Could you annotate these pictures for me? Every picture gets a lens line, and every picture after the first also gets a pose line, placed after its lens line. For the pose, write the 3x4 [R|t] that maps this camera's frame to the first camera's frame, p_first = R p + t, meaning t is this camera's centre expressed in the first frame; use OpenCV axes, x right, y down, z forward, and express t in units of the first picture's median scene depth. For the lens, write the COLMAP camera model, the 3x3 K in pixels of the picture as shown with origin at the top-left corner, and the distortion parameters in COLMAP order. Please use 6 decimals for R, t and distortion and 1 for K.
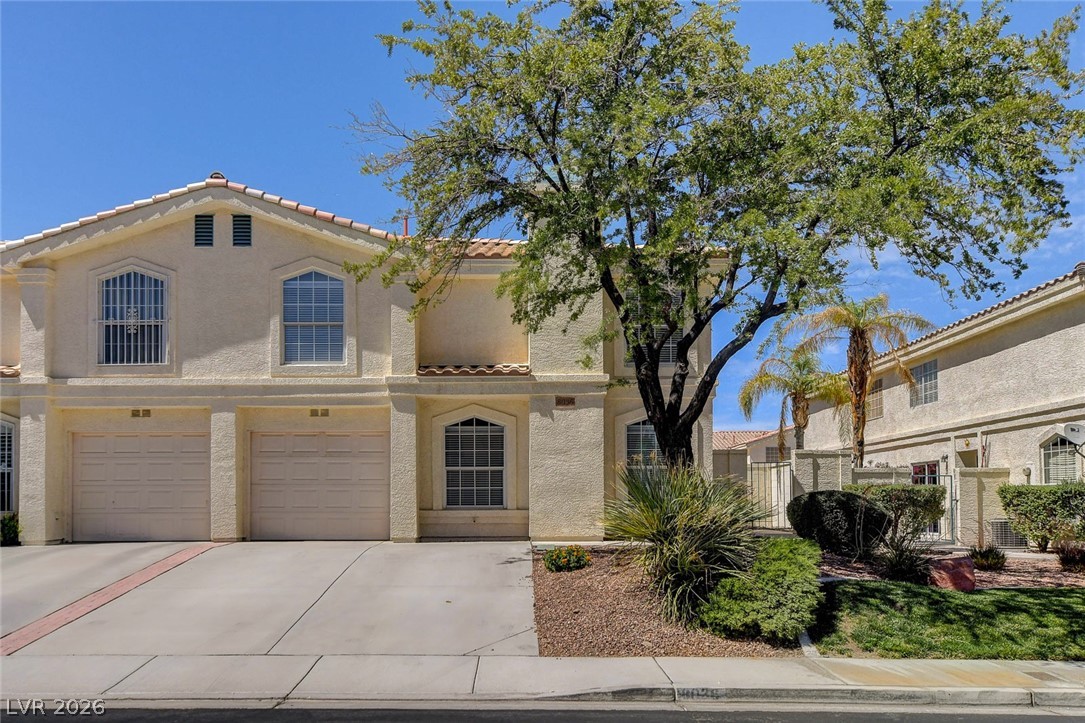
lens RADIAL K [[965.5, 0, 517.5], [0, 965.5, 473.4], [0, 0, 1]] dist [0.015296, 0.016544]
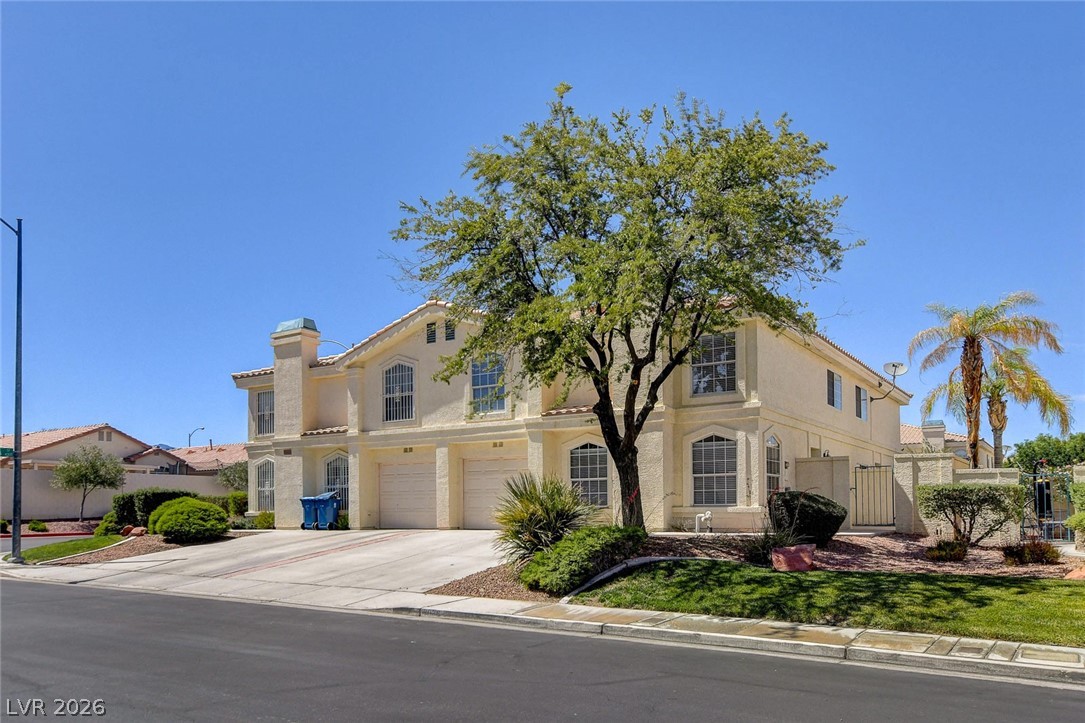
lens RADIAL K [[852.5, 0, 493.8], [0, 852.5, 489.6], [0, 0, 1]] dist [0.028524, -0.000508]
pose [[0.816095, -0.016657, -0.577678, 0.563859], [0.021842, 0.999759, 0.002029, 0.004244], [0.577505, -0.014273, 0.816262, -0.083670]]
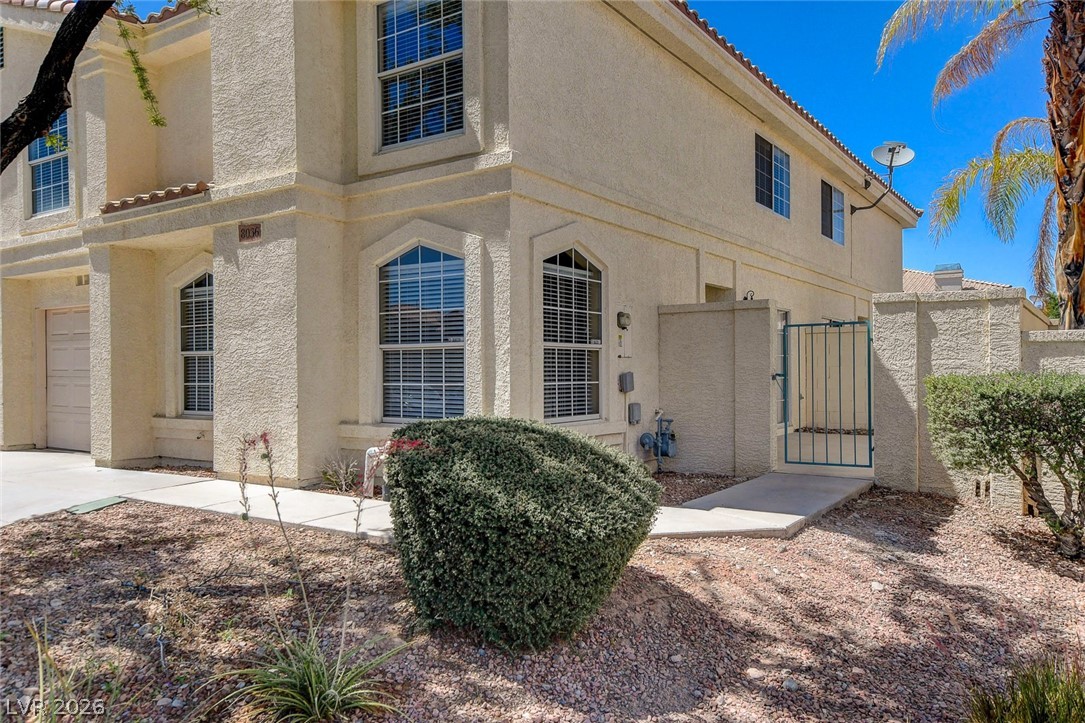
lens RADIAL K [[820.9, 0, 520.8], [0, 820.9, 363.9], [0, 0, 1]] dist [0.003666, 0.041839]
pose [[0.815781, -0.005726, -0.578332, 0.440162], [0.025329, 0.999345, 0.025833, -0.007169], [0.577806, -0.035723, 0.815392, 0.693412]]
